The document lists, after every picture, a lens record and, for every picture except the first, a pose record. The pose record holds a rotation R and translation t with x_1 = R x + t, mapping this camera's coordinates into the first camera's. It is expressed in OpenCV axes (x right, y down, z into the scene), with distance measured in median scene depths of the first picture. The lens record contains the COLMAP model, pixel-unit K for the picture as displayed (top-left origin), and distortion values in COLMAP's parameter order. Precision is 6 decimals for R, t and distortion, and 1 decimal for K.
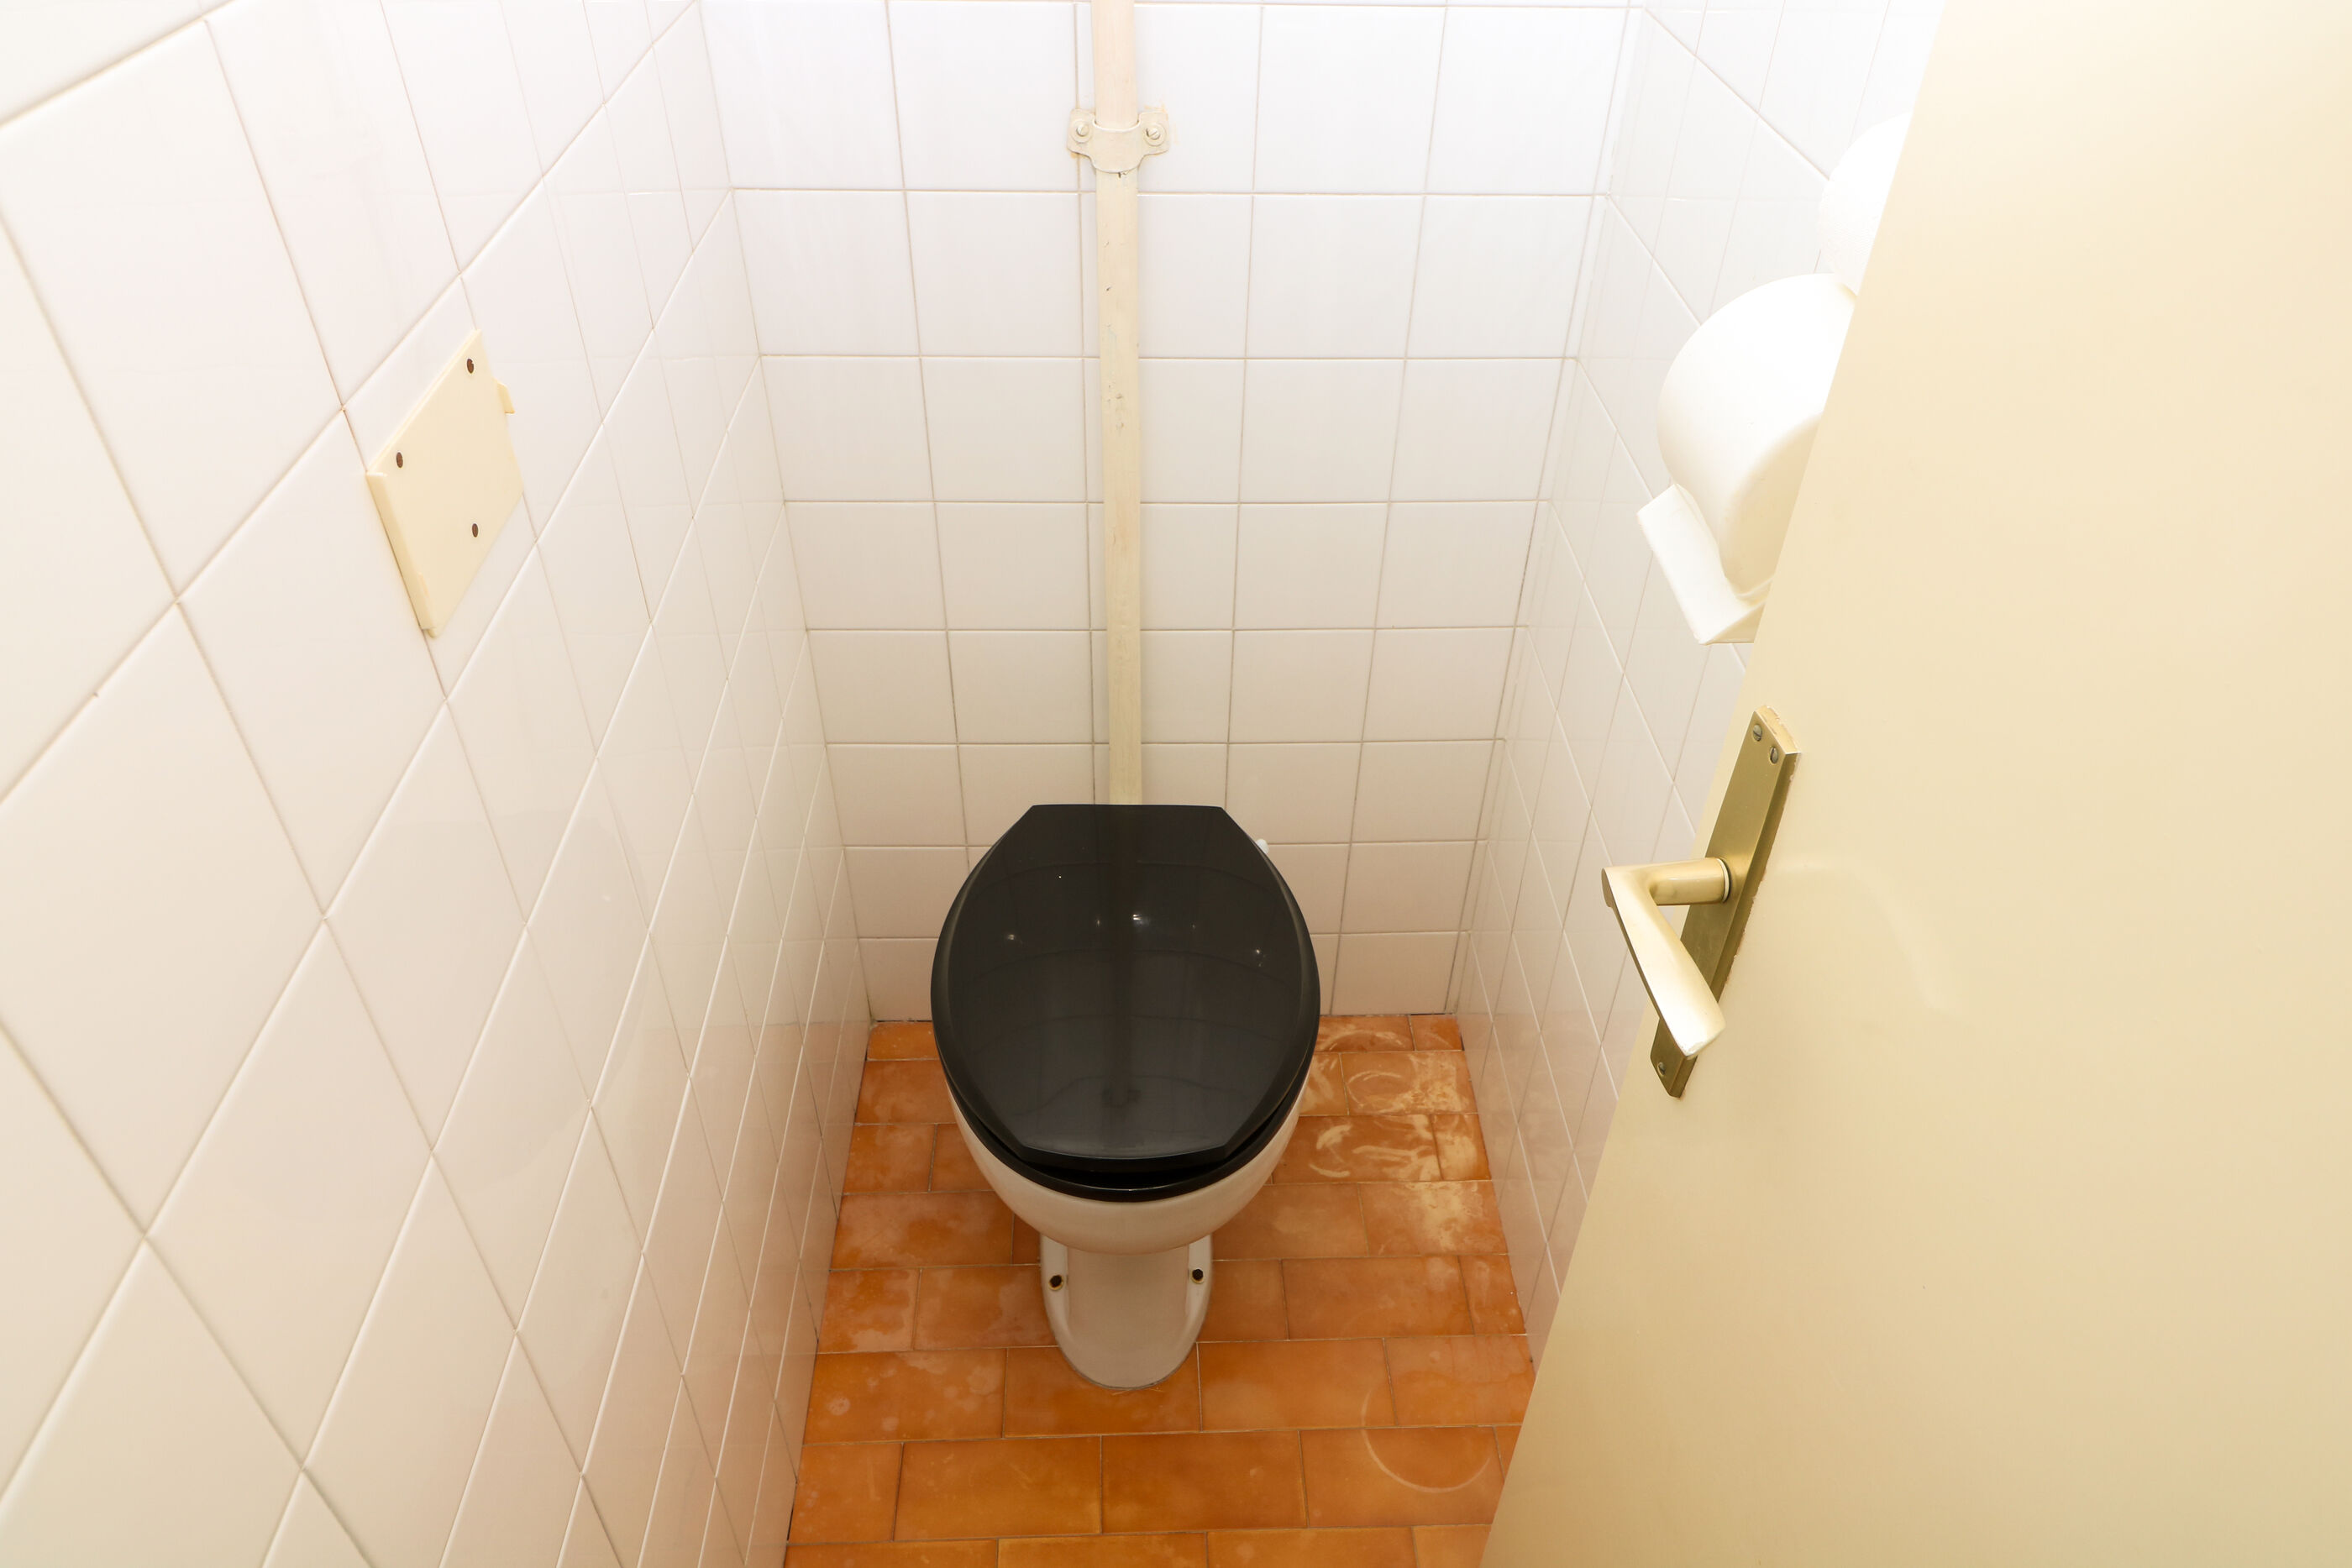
lens RADIAL K [[1530.6, 0, 1176.0], [0, 1530.6, 784.0], [0, 0, 1]] dist [0.006288, -0.000316]
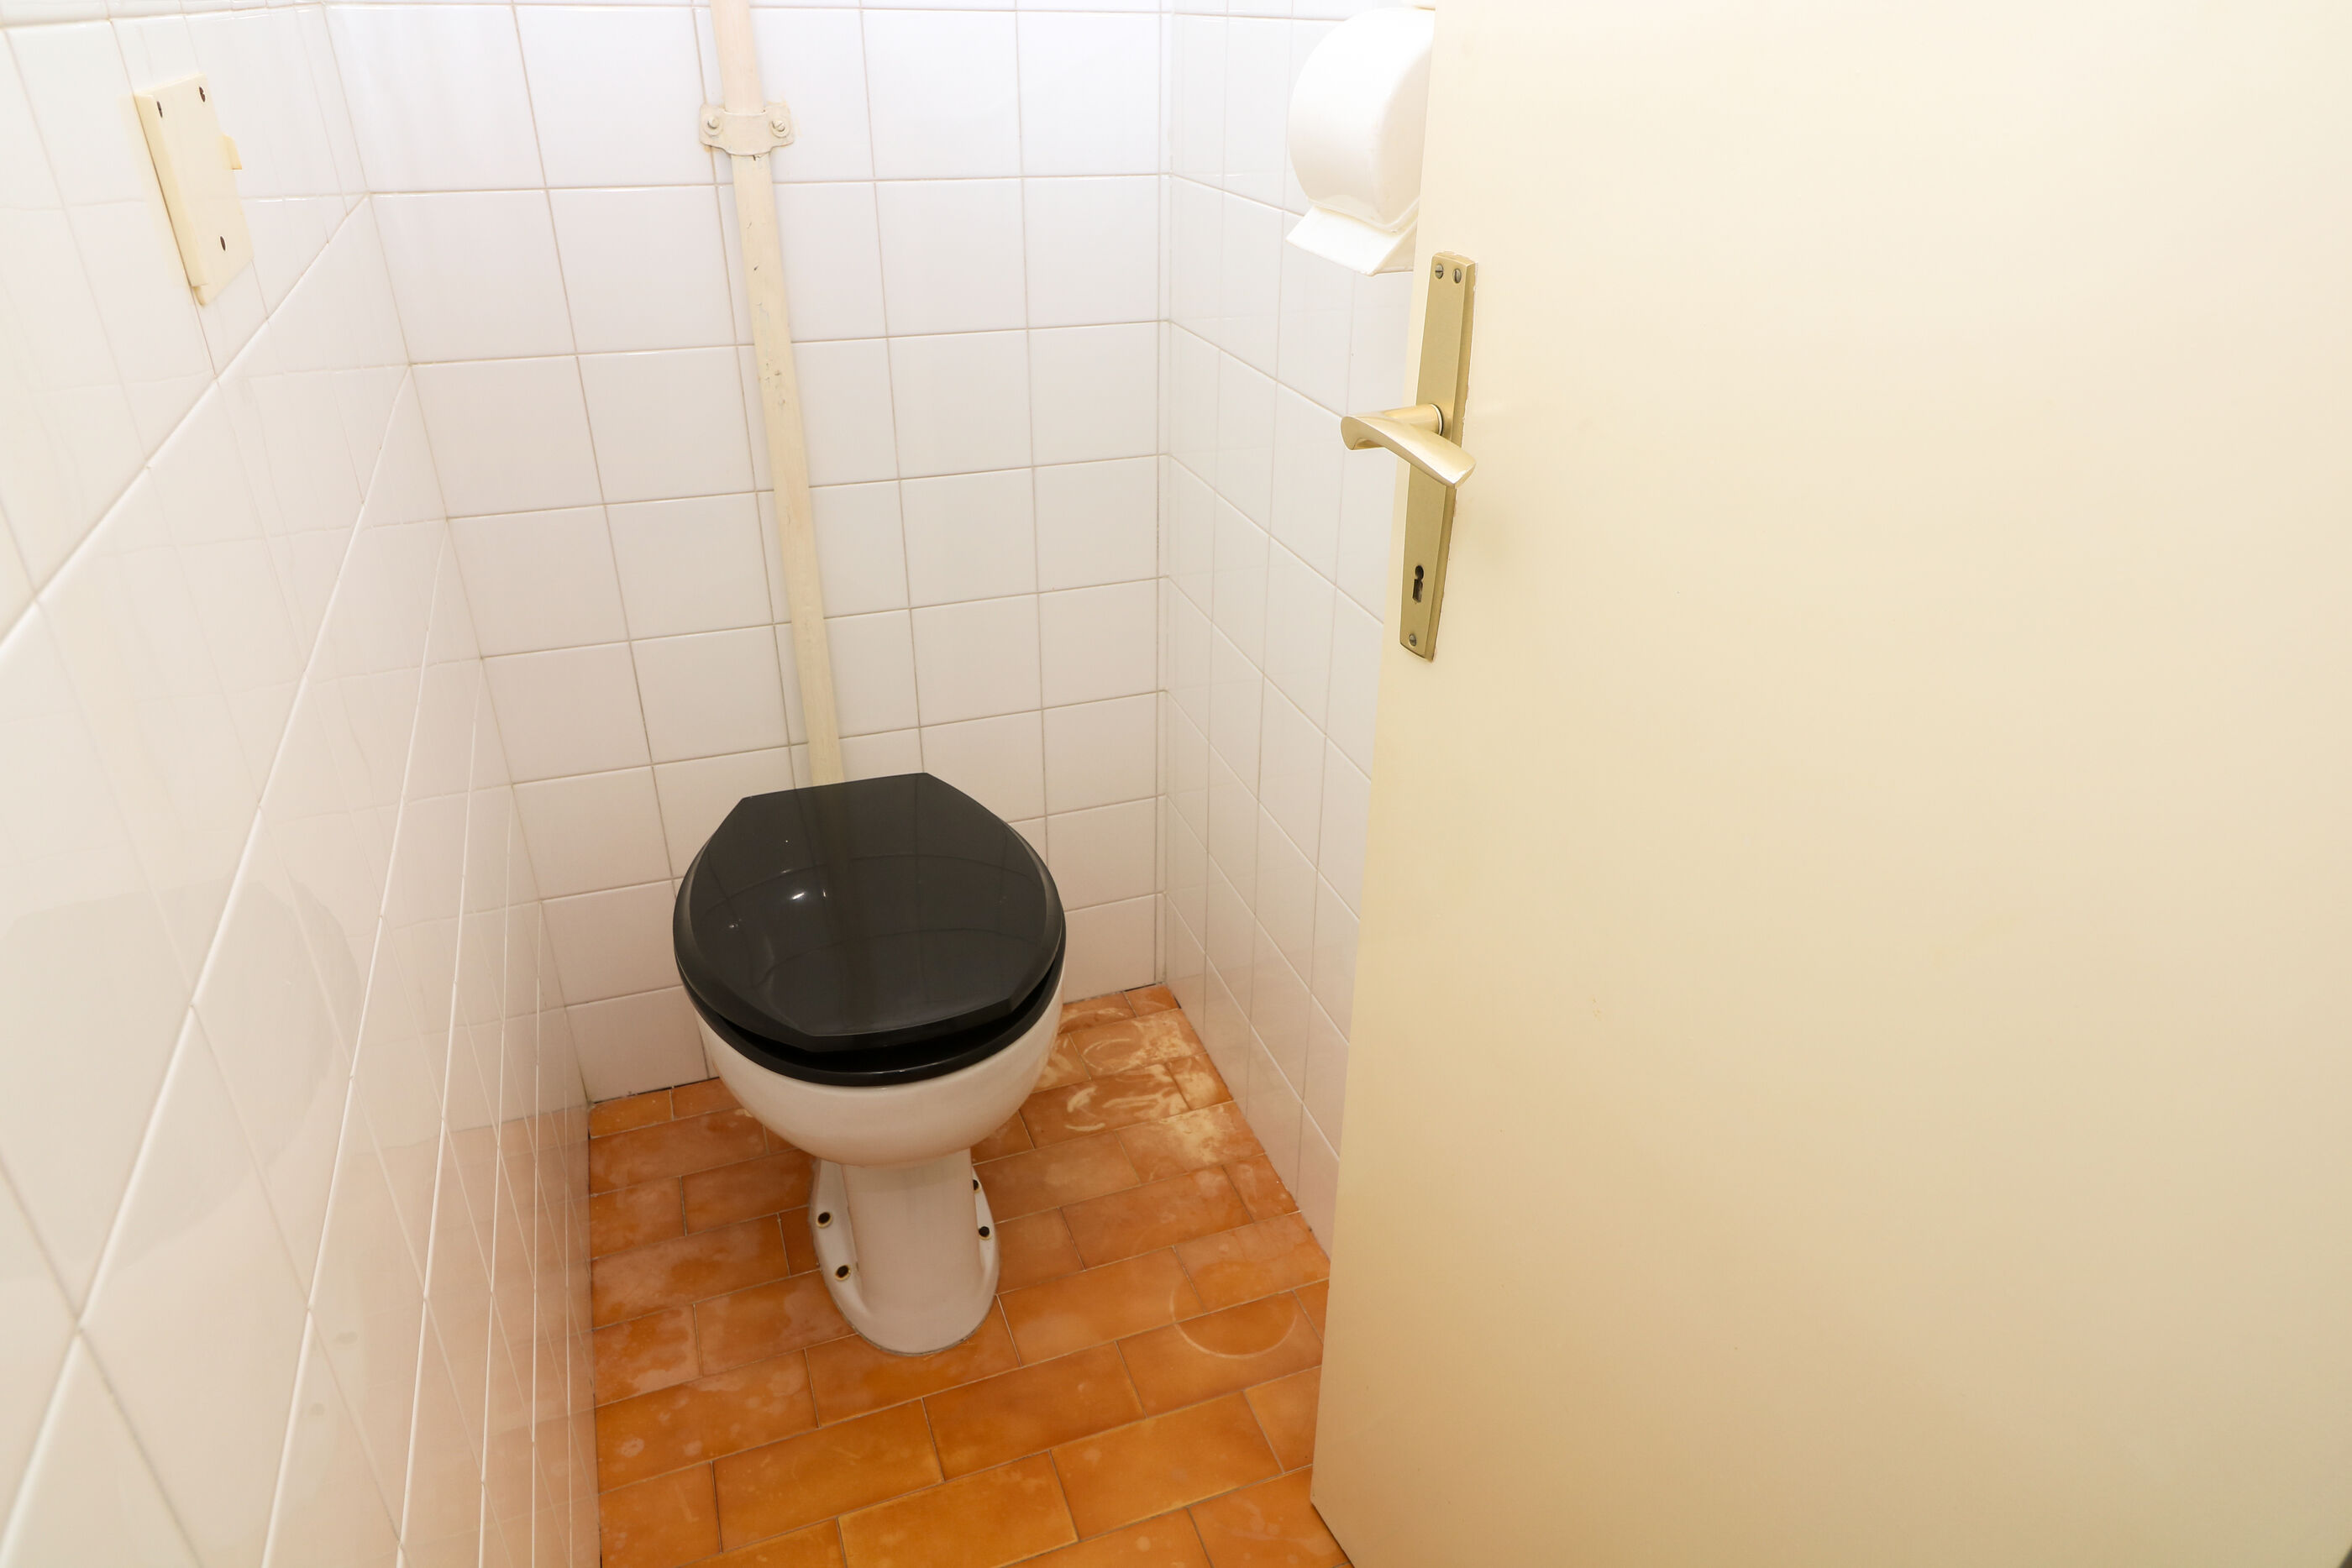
lens RADIAL K [[1452.6, 0, 1176.0], [0, 1452.6, 784.0], [0, 0, 1]] dist [0.012752, -0.015722]
pose [[0.948360, -0.154805, 0.276857, -0.085450], [0.200955, 0.968538, -0.146801, 0.202689], [-0.245421, 0.194856, 0.949631, 0.006976]]
